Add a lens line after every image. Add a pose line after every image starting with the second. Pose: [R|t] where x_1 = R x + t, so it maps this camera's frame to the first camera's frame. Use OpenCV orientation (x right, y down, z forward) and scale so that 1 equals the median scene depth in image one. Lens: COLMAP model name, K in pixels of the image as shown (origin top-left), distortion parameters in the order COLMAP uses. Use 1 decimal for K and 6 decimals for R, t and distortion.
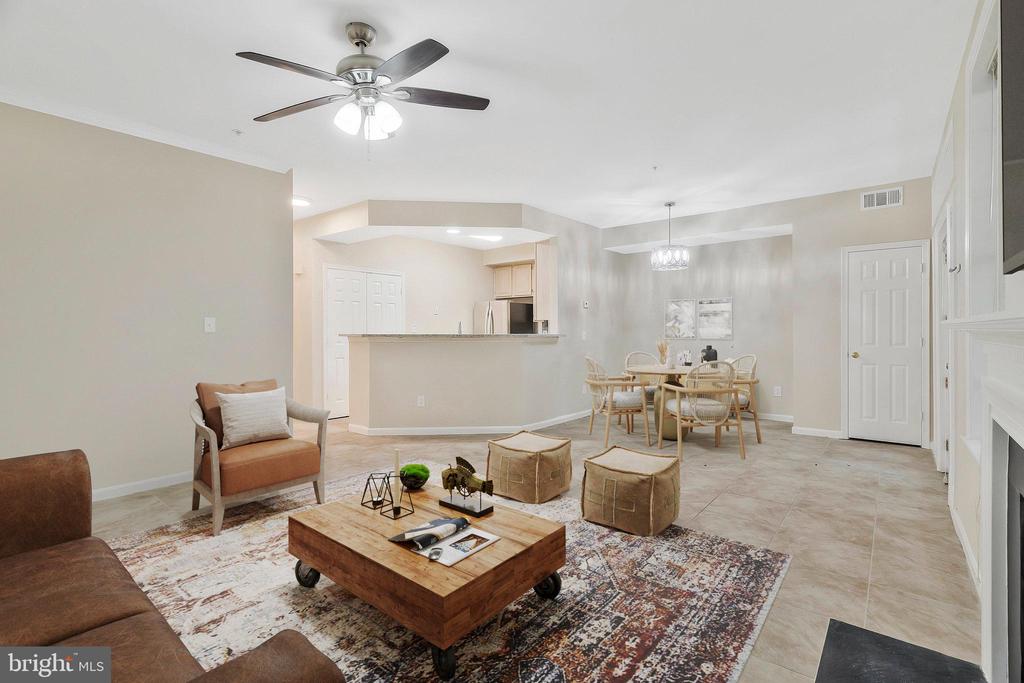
lens RADIAL K [[471.9, 0, 517.0], [0, 471.9, 335.7], [0, 0, 1]] dist [0.002805, -0.000543]
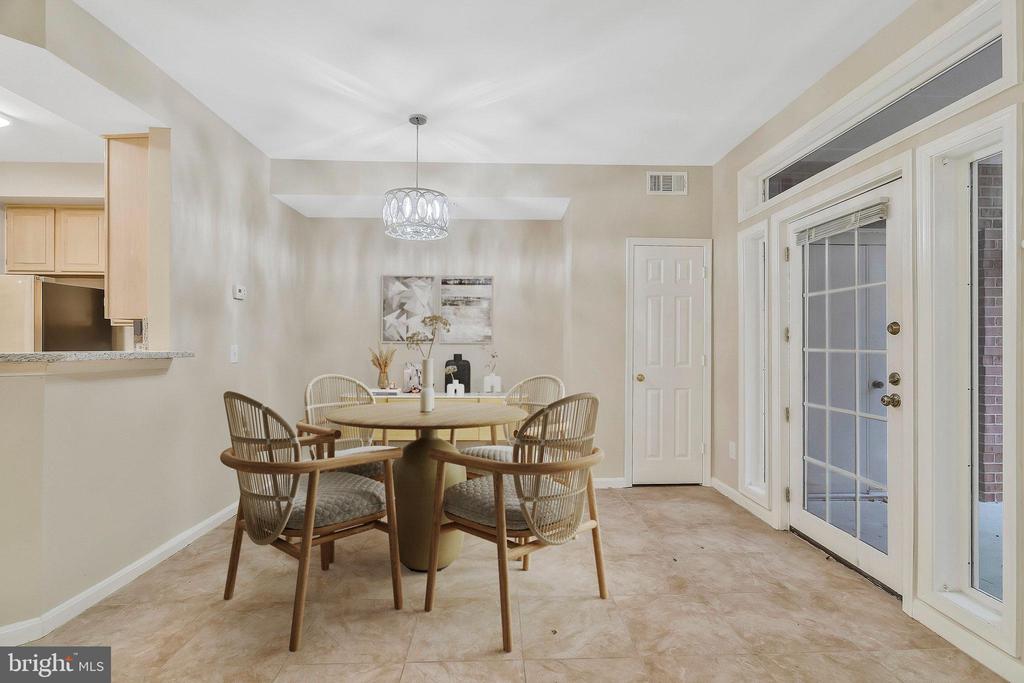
lens RADIAL K [[471.9, 0, 516.6], [0, 471.9, 342.1], [0, 0, 1]] dist [0.002805, -0.000543]
pose [[0.753053, 0.008451, 0.657906, 0.040333], [0.001695, 0.999889, -0.014785, -0.005316], [-0.657958, 0.012249, 0.752955, 0.456879]]
